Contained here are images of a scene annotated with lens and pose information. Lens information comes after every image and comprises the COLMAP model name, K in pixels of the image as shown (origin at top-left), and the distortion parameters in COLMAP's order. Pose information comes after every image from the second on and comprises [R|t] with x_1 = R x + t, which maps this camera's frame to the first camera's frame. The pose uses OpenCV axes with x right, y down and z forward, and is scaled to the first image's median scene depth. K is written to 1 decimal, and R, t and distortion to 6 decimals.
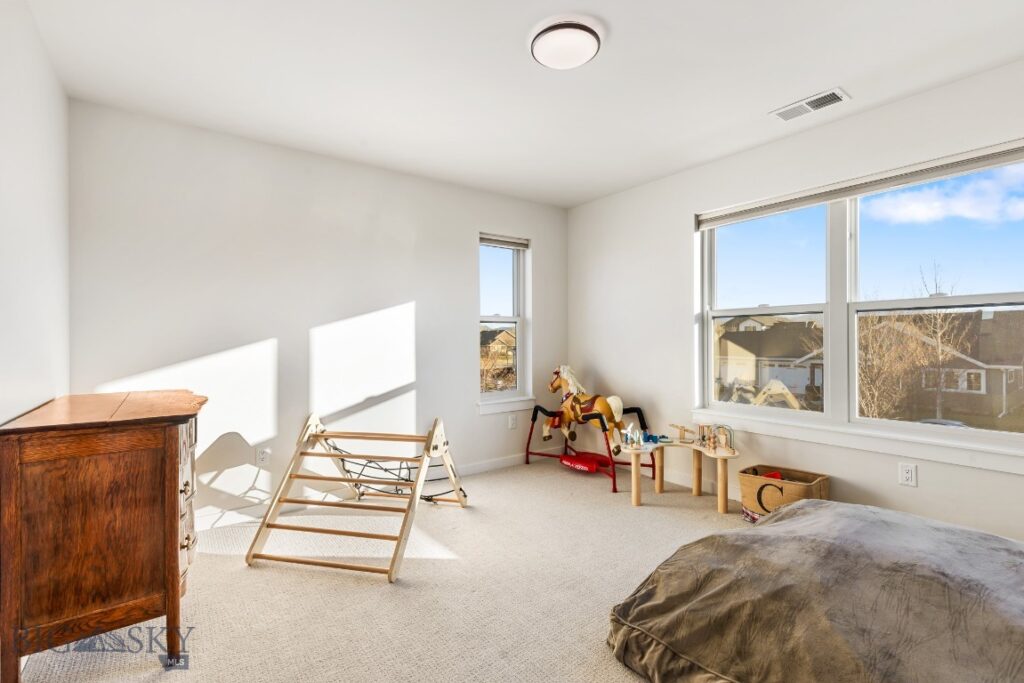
lens RADIAL K [[463.8, 0, 512.0], [0, 463.8, 341.5], [0, 0, 1]] dist [0.004399, 0.000090]
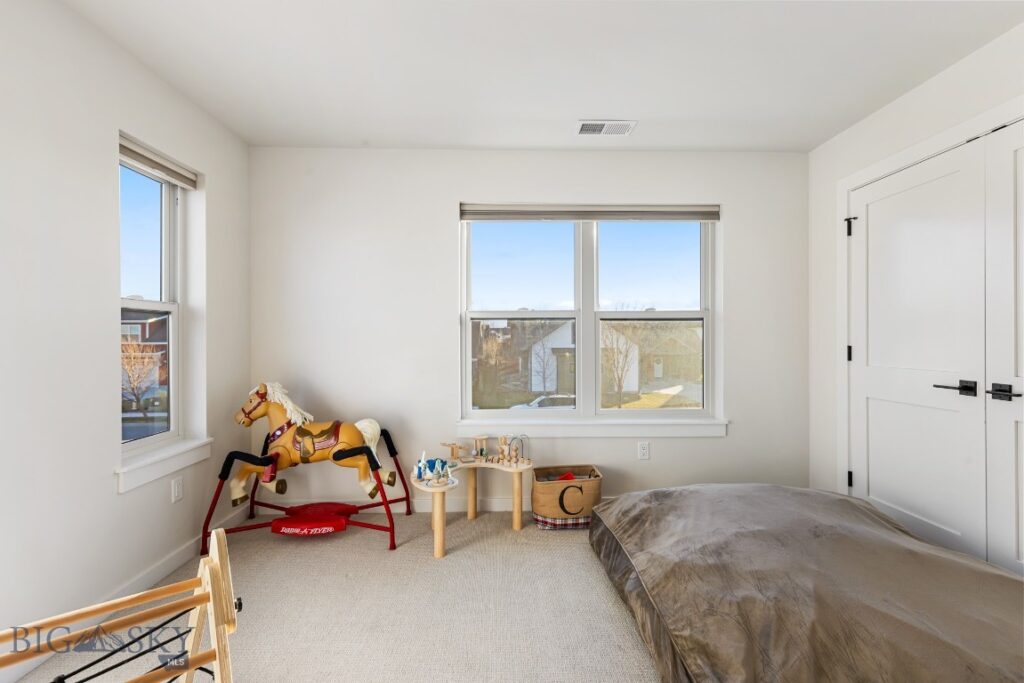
lens RADIAL K [[469.6, 0, 510.9], [0, 469.6, 337.1], [0, 0, 1]] dist [0.015142, -0.000189]
pose [[0.572277, 0.004773, 0.820047, -0.262921], [-0.001199, 0.999987, -0.004984, -0.010007], [-0.820060, 0.001869, 0.572275, 0.371989]]
